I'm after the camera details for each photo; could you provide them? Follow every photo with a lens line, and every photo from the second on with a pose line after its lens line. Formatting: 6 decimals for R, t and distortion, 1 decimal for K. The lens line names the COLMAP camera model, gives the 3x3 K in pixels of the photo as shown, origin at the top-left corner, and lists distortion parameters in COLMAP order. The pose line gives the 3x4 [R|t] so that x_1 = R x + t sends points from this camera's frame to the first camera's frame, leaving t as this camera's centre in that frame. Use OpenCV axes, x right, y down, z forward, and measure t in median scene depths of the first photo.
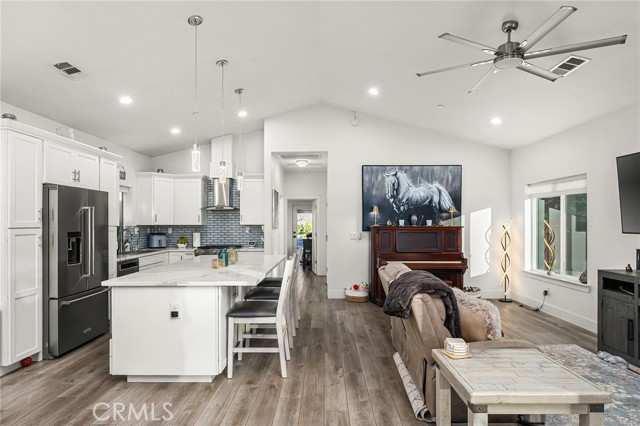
lens RADIAL K [[365.7, 0, 319.2], [0, 365.7, 216.9], [0, 0, 1]] dist [-0.002654, -0.000732]
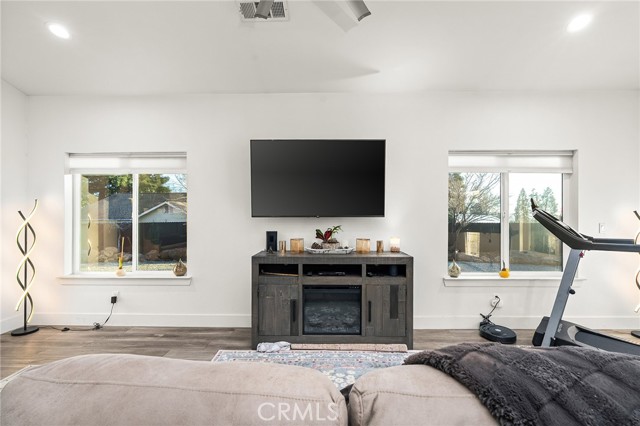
lens RADIAL K [[286.5, 0, 320.0], [0, 286.5, 213.0], [0, 0, 1]] dist [-0.001668, -0.000487]
pose [[0.013414, 0.003359, 0.999904, 0.044229], [-0.014806, 0.999885, -0.003160, 0.033992], [-0.999800, -0.014762, 0.013462, 0.826083]]
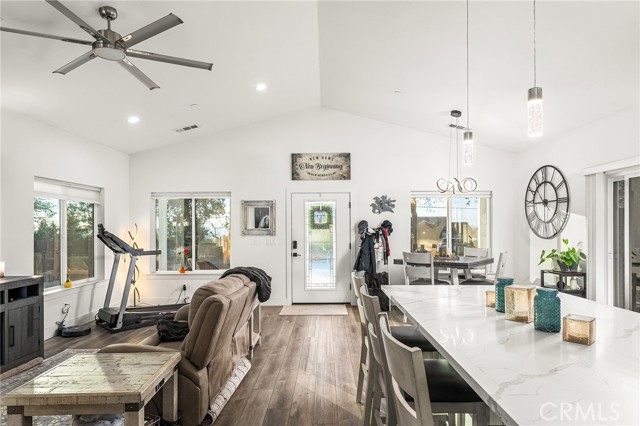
lens RADIAL K [[385.4, 0, 321.0], [0, 385.4, 227.4], [0, 0, 1]] dist [0.001008, 0.000316]
pose [[-0.999980, 0.006249, 0.001197, -0.005731], [0.006229, 0.999846, -0.016421, 0.027029], [-0.001299, -0.016413, -0.999864, 1.730803]]
